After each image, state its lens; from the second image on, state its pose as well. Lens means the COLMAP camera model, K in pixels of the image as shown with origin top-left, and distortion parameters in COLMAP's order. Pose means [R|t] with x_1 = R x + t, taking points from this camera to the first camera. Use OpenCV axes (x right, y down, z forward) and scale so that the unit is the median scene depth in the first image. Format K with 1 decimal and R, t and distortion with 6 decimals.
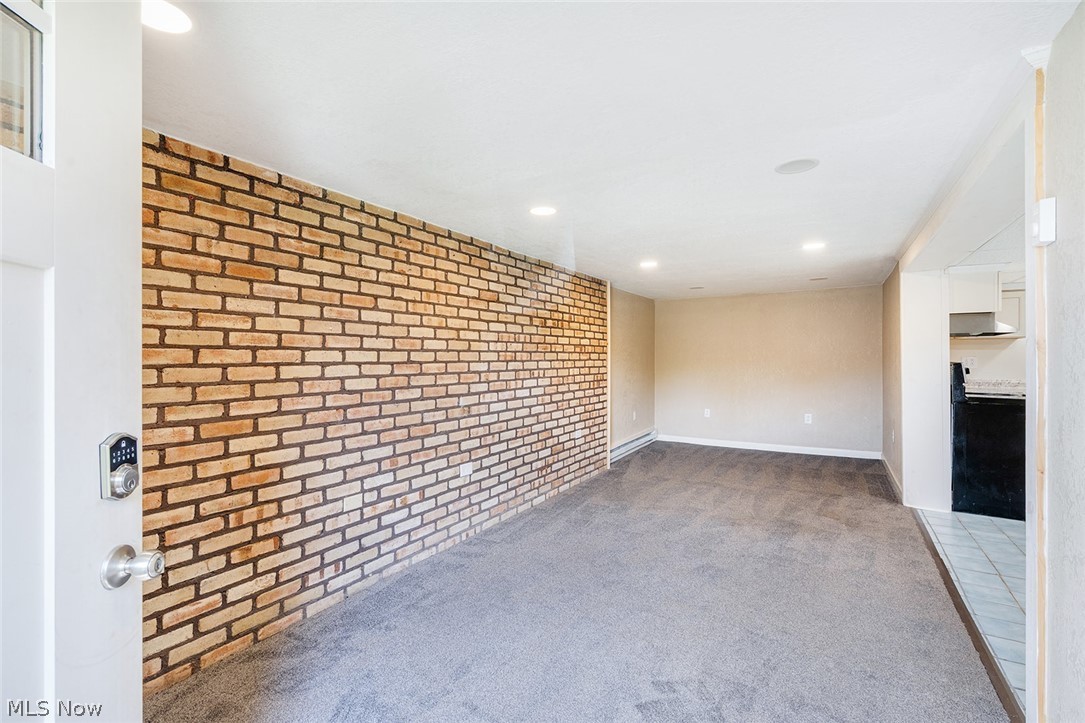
lens RADIAL K [[495.5, 0, 543.9], [0, 495.5, 358.8], [0, 0, 1]] dist [-0.003080, 0.001219]
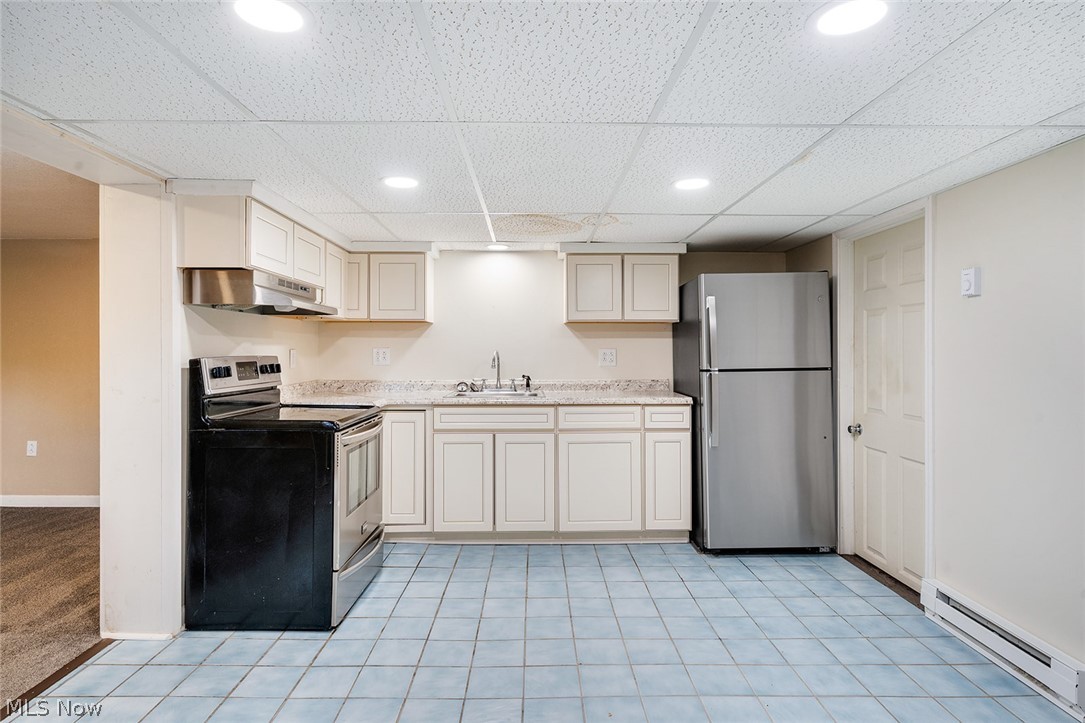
lens RADIAL K [[587.5, 0, 542.1], [0, 587.5, 344.0], [0, 0, 1]] dist [0.003352, 0.004572]
pose [[0.851670, 0.005991, 0.524044, 0.971253], [-0.000112, 0.999937, -0.011251, 0.000250], [-0.524078, 0.009523, 0.851617, 0.286502]]
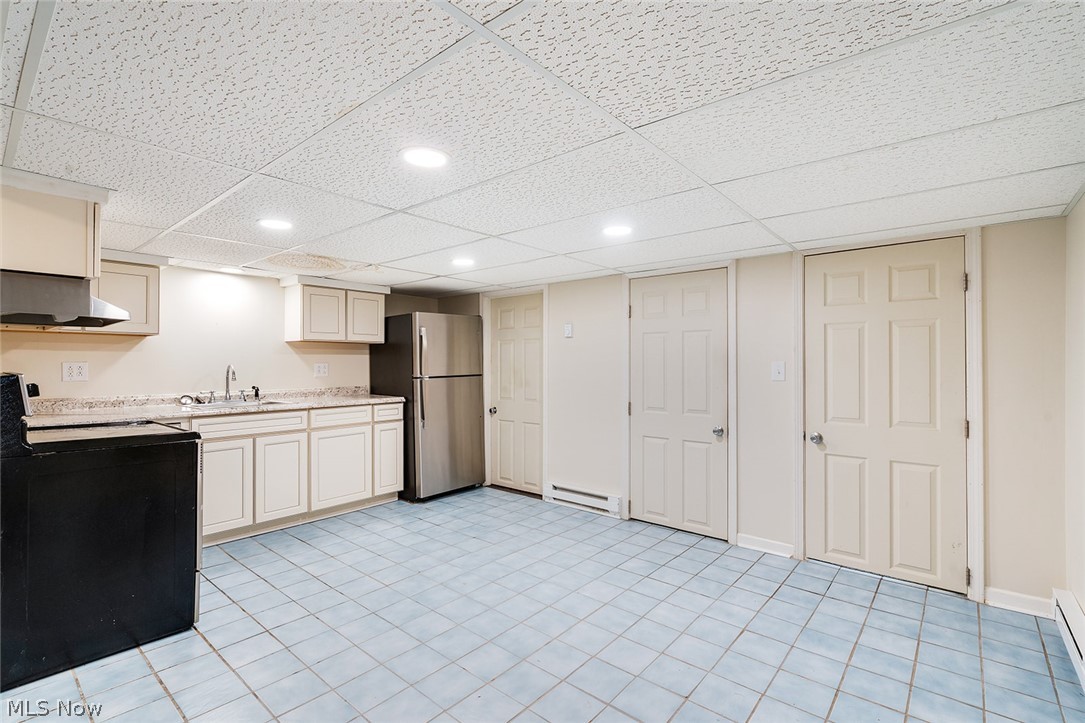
lens RADIAL K [[495.5, 0, 539.9], [0, 495.5, 361.0], [0, 0, 1]] dist [-0.003080, 0.001219]
pose [[0.168899, 0.004556, 0.985623, 0.539989], [0.001194, 0.999988, -0.004827, -0.001859], [-0.985633, 0.001992, 0.168892, 0.496920]]
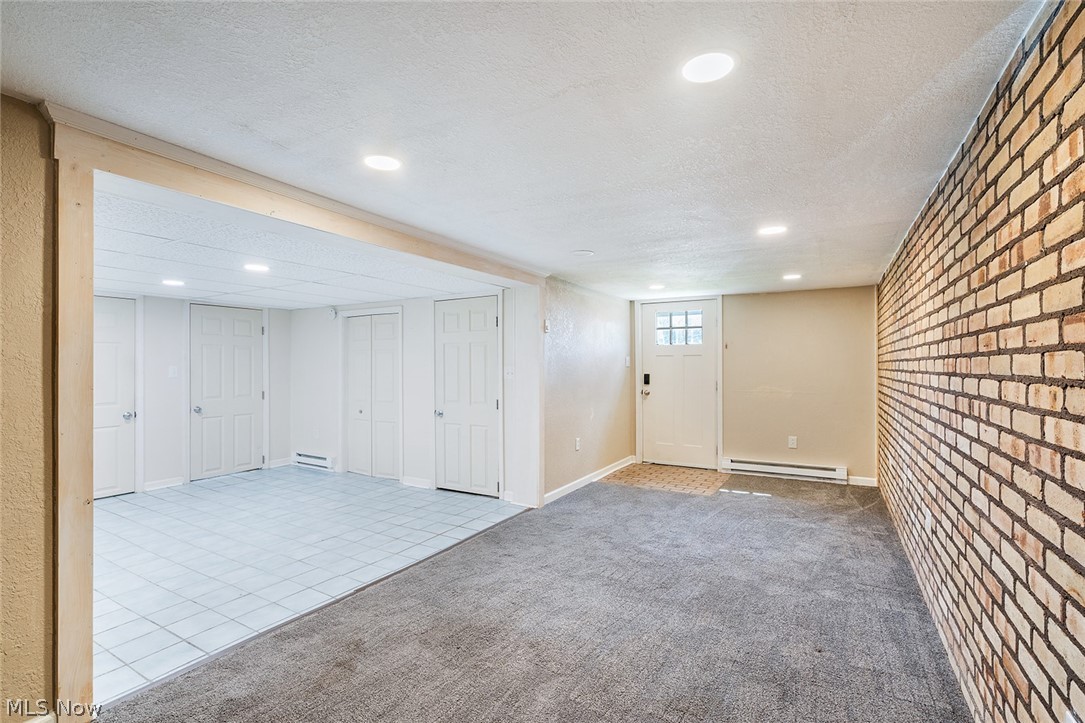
lens RADIAL K [[495.5, 0, 537.5], [0, 495.5, 362.7], [0, 0, 1]] dist [-0.003080, 0.001219]
pose [[-0.999908, 0.003083, 0.013189, 0.411282], [0.003072, 0.999995, -0.000817, -0.009235], [-0.013191, -0.000777, -0.999913, 1.752400]]
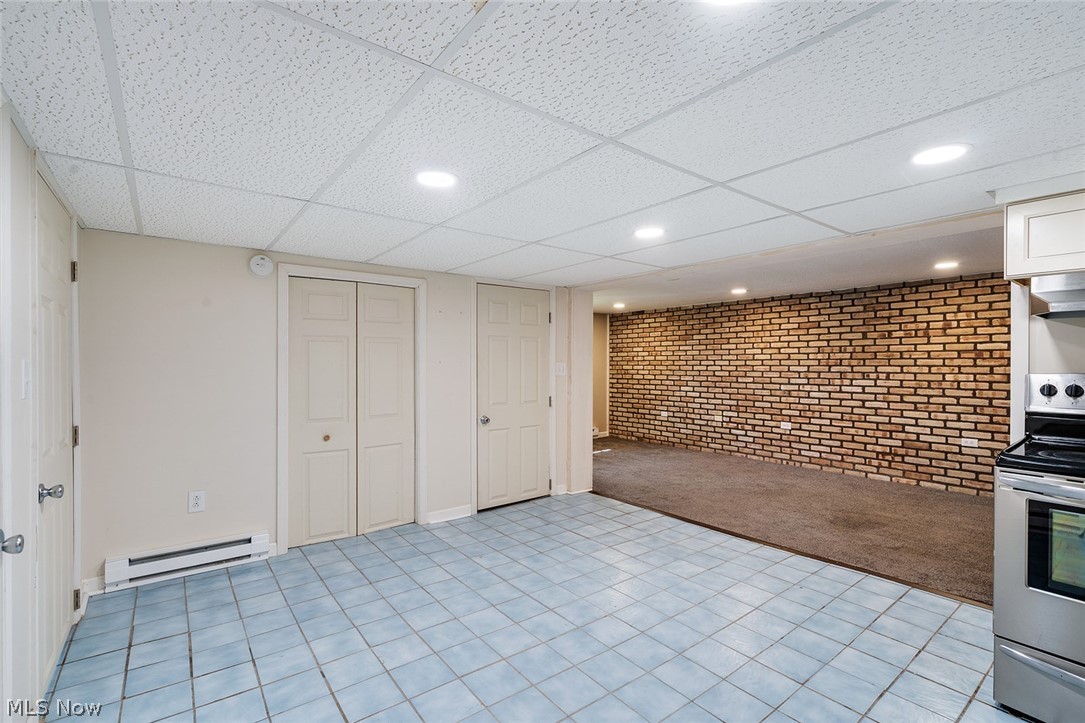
lens RADIAL K [[495.5, 0, 537.4], [0, 495.5, 365.7], [0, 0, 1]] dist [-0.003080, 0.001219]
pose [[-0.372435, 0.004542, -0.928047, 1.848554], [-0.003209, 0.999976, 0.006182, -0.001748], [0.928053, 0.005280, -0.372411, 0.834359]]
